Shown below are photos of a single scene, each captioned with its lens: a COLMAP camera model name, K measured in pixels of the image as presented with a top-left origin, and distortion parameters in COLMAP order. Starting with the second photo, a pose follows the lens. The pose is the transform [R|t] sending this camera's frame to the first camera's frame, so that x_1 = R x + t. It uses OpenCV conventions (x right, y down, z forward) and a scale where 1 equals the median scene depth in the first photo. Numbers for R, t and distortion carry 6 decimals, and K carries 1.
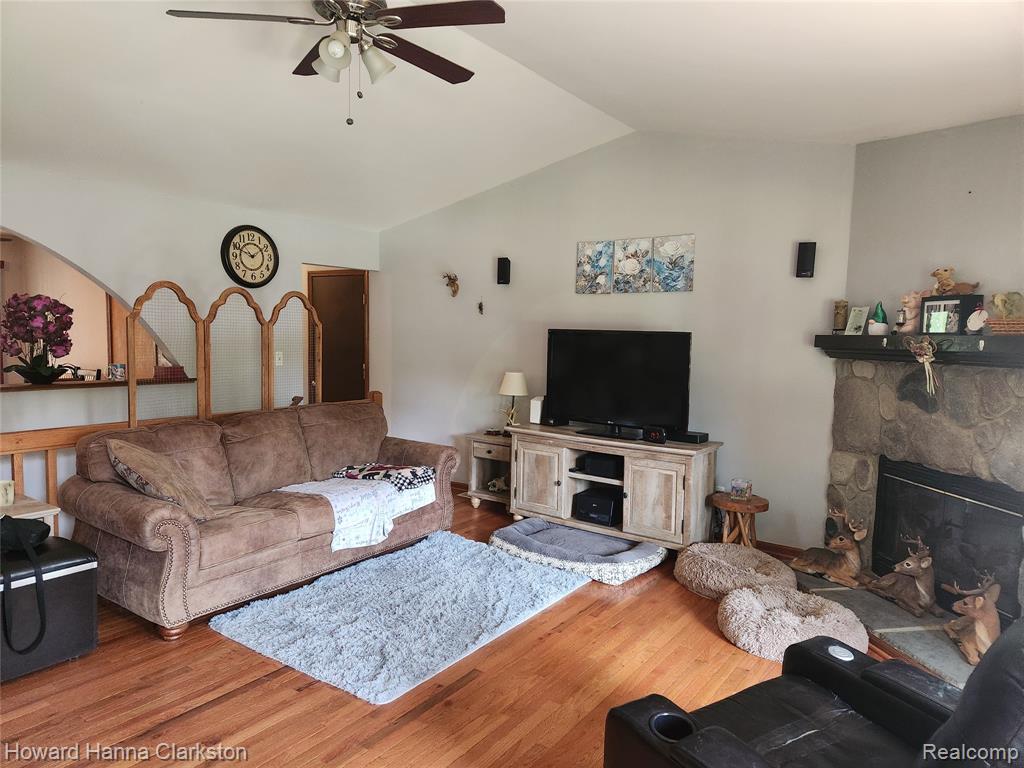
lens RADIAL K [[691.4, 0, 506.4], [0, 691.4, 384.1], [0, 0, 1]] dist [0.055624, -0.002285]
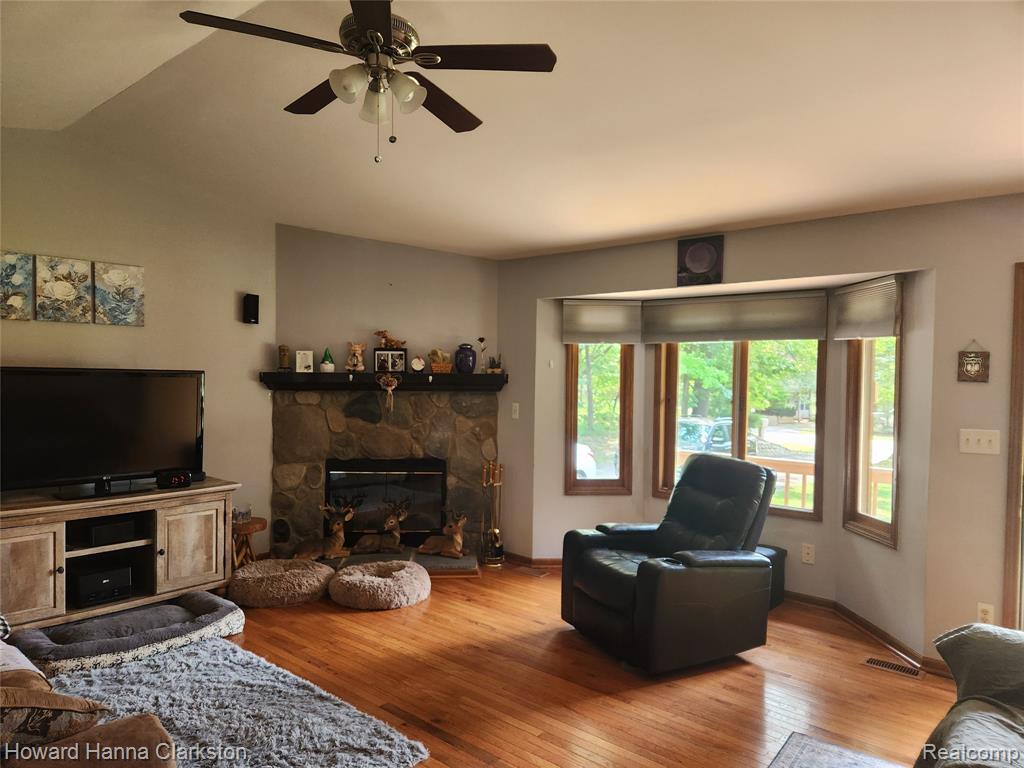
lens RADIAL K [[691.4, 0, 506.4], [0, 691.4, 384.1], [0, 0, 1]] dist [0.055624, -0.002285]
pose [[0.089583, -0.034209, 0.995392, -0.707399], [0.065497, 0.997449, 0.028385, -0.055405], [-0.993823, 0.062652, 0.091595, 0.468597]]
